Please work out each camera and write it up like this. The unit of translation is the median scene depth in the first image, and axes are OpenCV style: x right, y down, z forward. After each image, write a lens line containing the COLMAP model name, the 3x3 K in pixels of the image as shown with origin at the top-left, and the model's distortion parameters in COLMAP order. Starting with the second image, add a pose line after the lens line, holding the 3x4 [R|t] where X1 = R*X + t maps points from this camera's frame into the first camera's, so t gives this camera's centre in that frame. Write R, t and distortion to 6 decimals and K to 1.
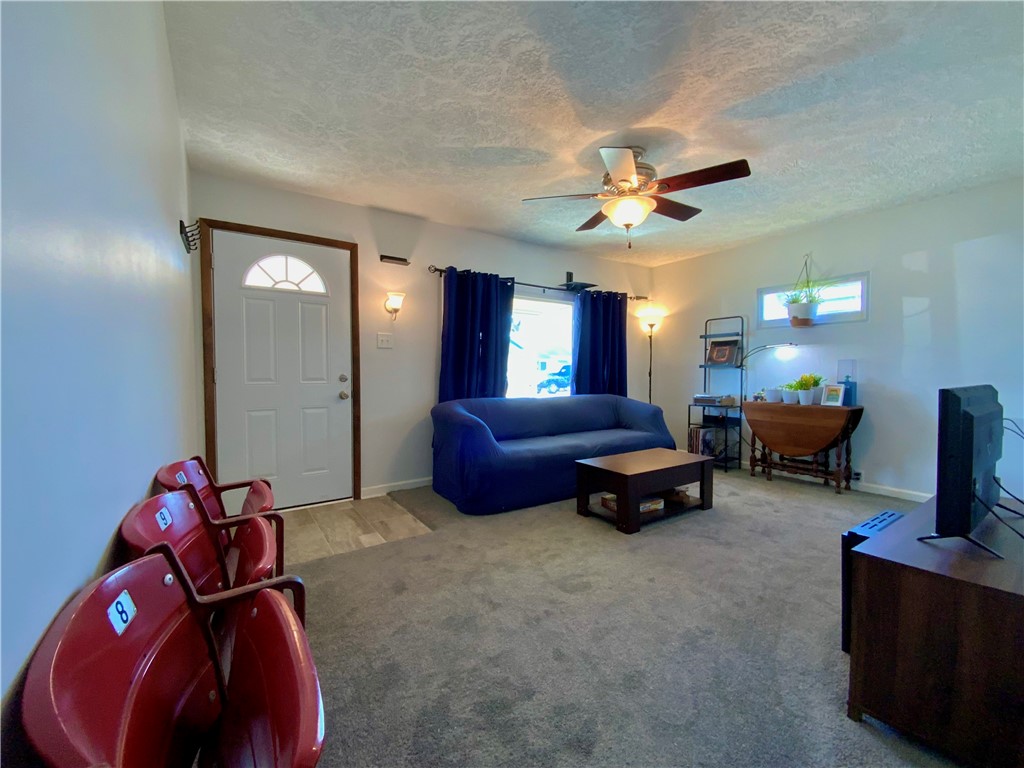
lens RADIAL K [[414.7, 0, 512.0], [0, 414.7, 384.0], [0, 0, 1]] dist [0.018646, -0.016334]
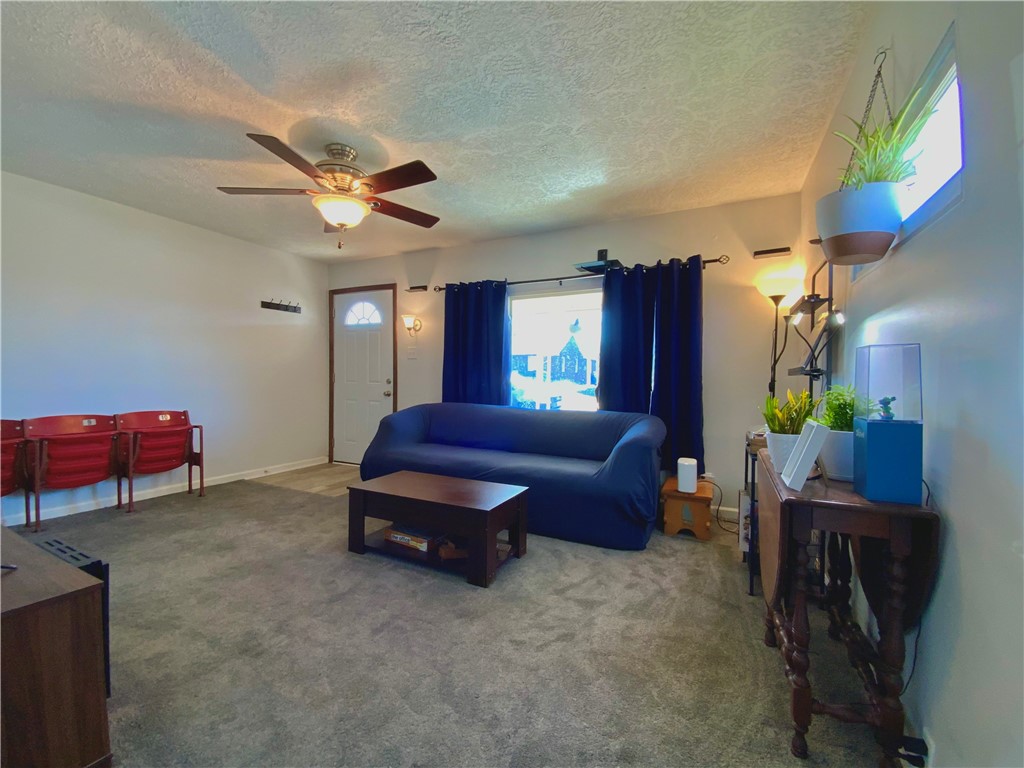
lens RADIAL K [[414.7, 0, 512.0], [0, 414.7, 384.0], [0, 0, 1]] dist [0.018646, -0.016334]
pose [[0.493489, 0.019589, -0.869531, 1.005273], [-0.039507, 0.999219, 0.000090, -0.021389], [0.868854, 0.034308, 0.493878, 0.668536]]
